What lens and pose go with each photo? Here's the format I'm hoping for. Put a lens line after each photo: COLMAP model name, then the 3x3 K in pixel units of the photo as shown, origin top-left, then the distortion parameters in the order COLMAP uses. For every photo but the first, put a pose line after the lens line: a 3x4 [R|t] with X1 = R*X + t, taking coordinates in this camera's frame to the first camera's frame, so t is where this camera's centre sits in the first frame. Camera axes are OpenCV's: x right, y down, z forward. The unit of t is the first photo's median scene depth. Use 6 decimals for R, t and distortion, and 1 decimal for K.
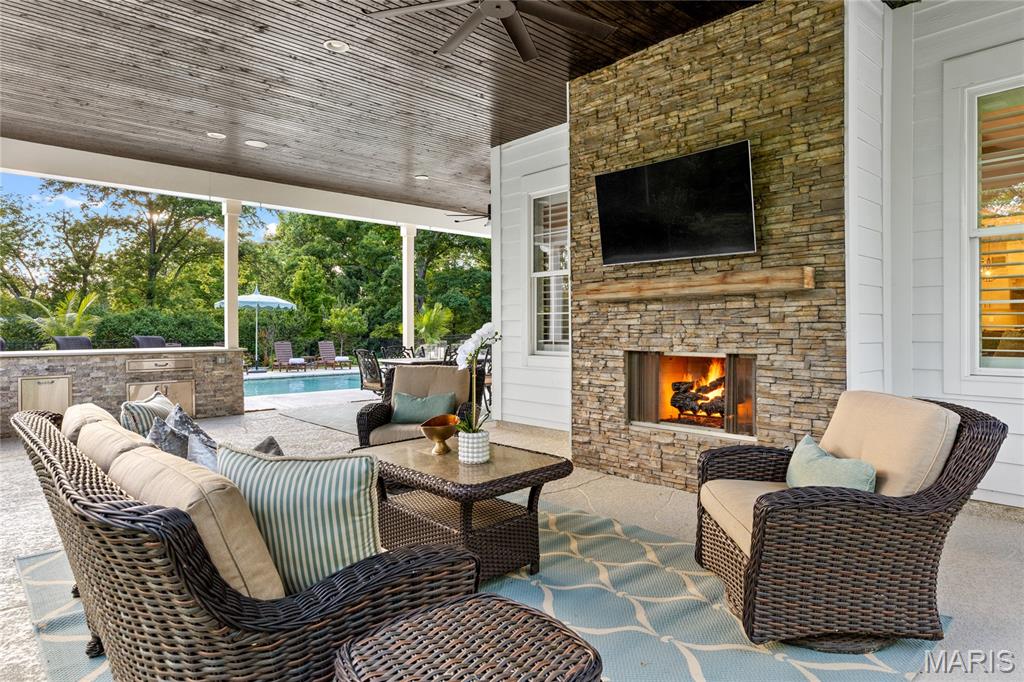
lens RADIAL K [[600.1, 0, 512.1], [0, 600.1, 336.2], [0, 0, 1]] dist [0.002214, 0.000065]
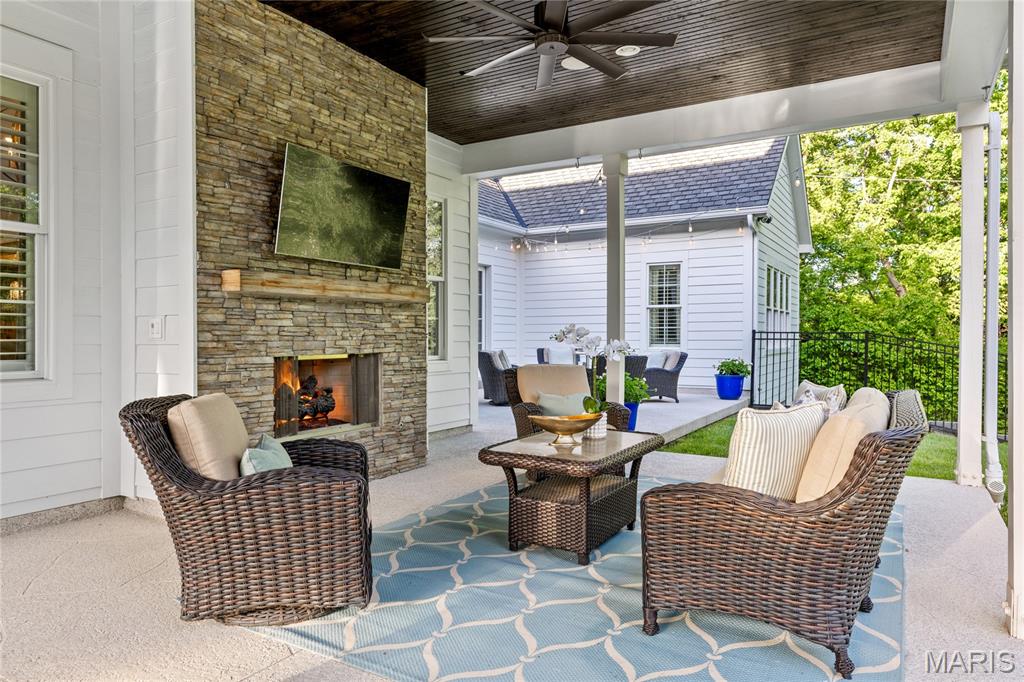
lens RADIAL K [[670.4, 0, 511.3], [0, 670.4, 341.7], [0, 0, 1]] dist [0.030127, 0.002286]
pose [[-0.284811, -0.004631, 0.958573, -0.889651], [0.013155, 0.999875, 0.008739, -0.000992], [-0.958494, 0.015099, -0.284714, 1.045278]]
